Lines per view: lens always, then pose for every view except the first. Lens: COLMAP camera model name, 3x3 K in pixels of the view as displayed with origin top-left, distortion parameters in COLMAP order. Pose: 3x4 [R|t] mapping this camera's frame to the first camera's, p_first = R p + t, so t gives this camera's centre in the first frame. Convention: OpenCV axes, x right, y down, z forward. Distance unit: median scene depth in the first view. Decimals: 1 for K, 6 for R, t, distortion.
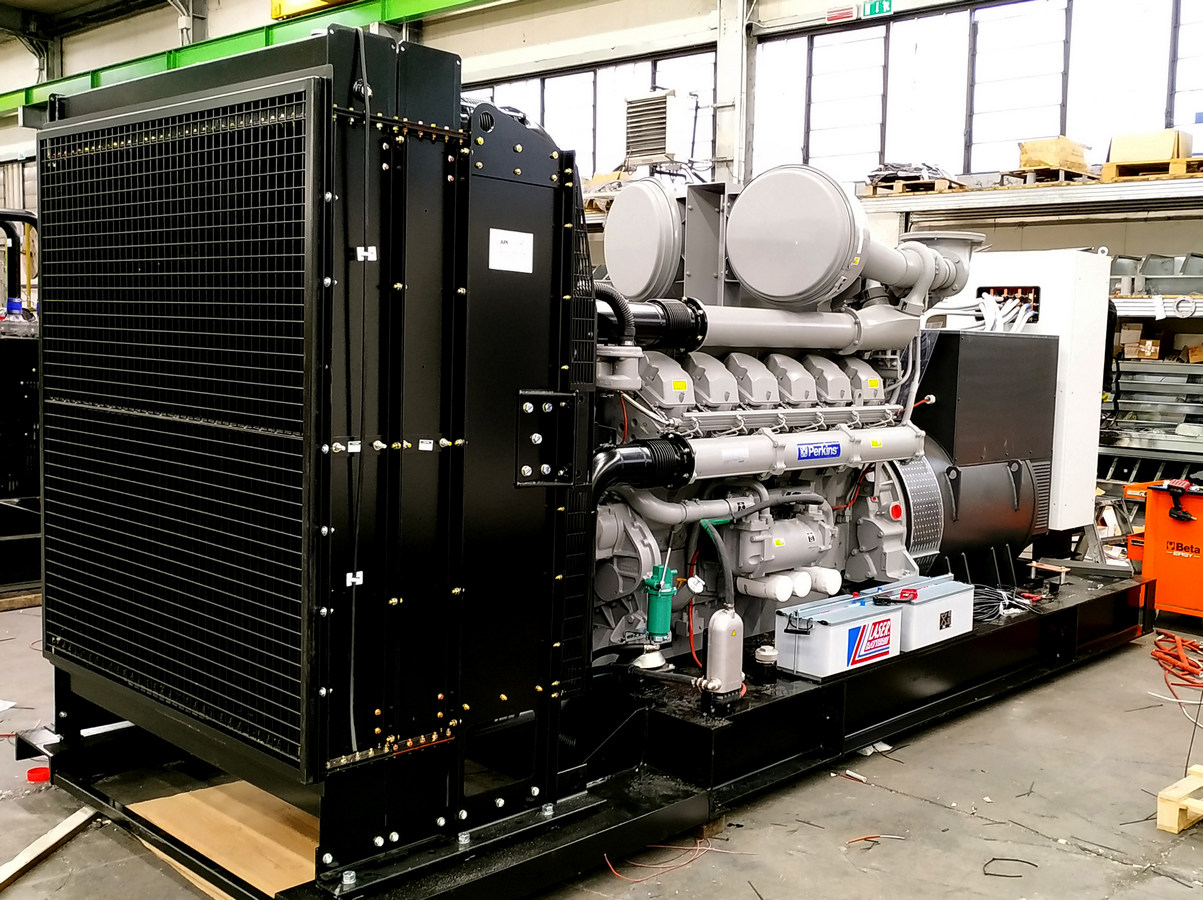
lens RADIAL K [[1165.6, 0, 659.8], [0, 1165.6, 431.1], [0, 0, 1]] dist [0.133153, -0.374634]
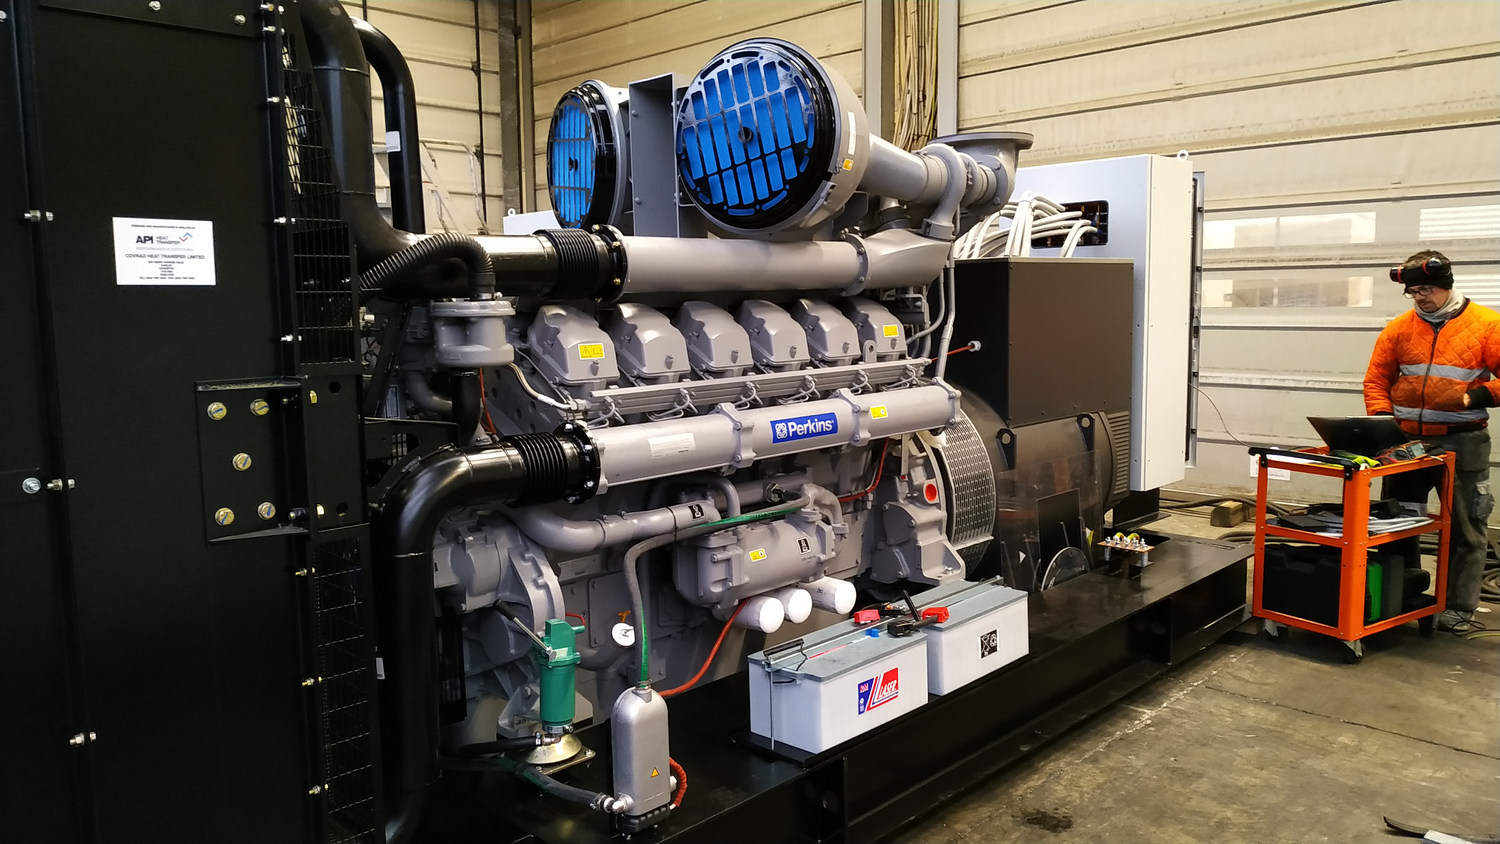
lens RADIAL K [[1086.3, 0, 745.6], [0, 1086.3, 410.4], [0, 0, 1]] dist [0.105494, -0.203140]
pose [[0.998544, -0.047566, -0.025424, 0.110192], [0.048321, 0.998382, 0.029974, -0.016019], [0.023957, -0.031159, 0.999227, 0.301667]]
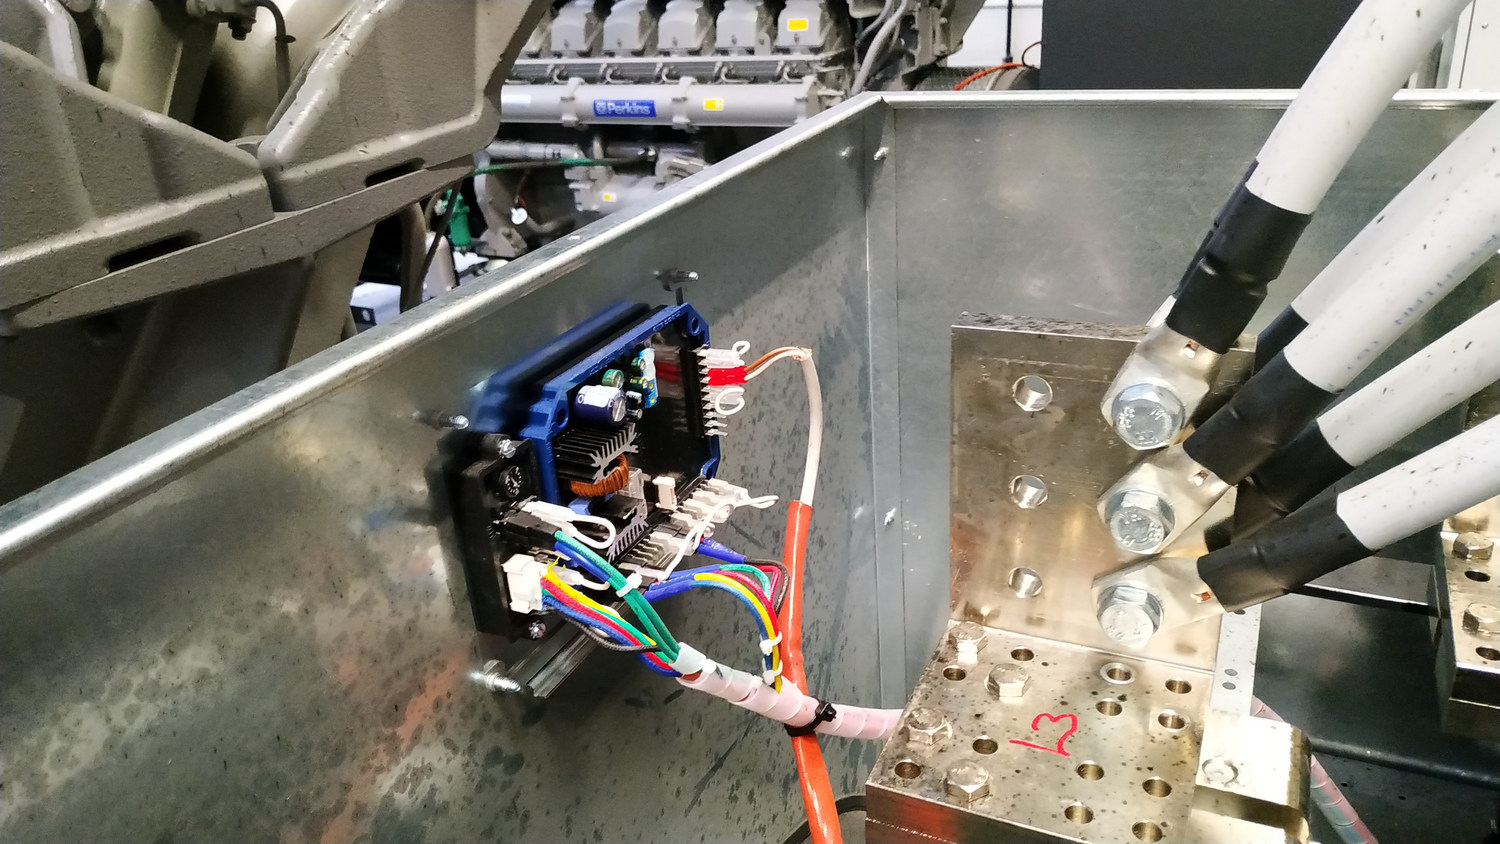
lens RADIAL K [[1155.3, 0, 743.2], [0, 1155.3, 420.9], [0, 0, 1]] dist [0.060427, -0.131320]
pose [[0.293437, 0.338033, -0.894219, 1.051216], [0.007107, 0.934600, 0.355630, -0.076443], [0.955952, -0.110710, 0.271844, 0.760050]]
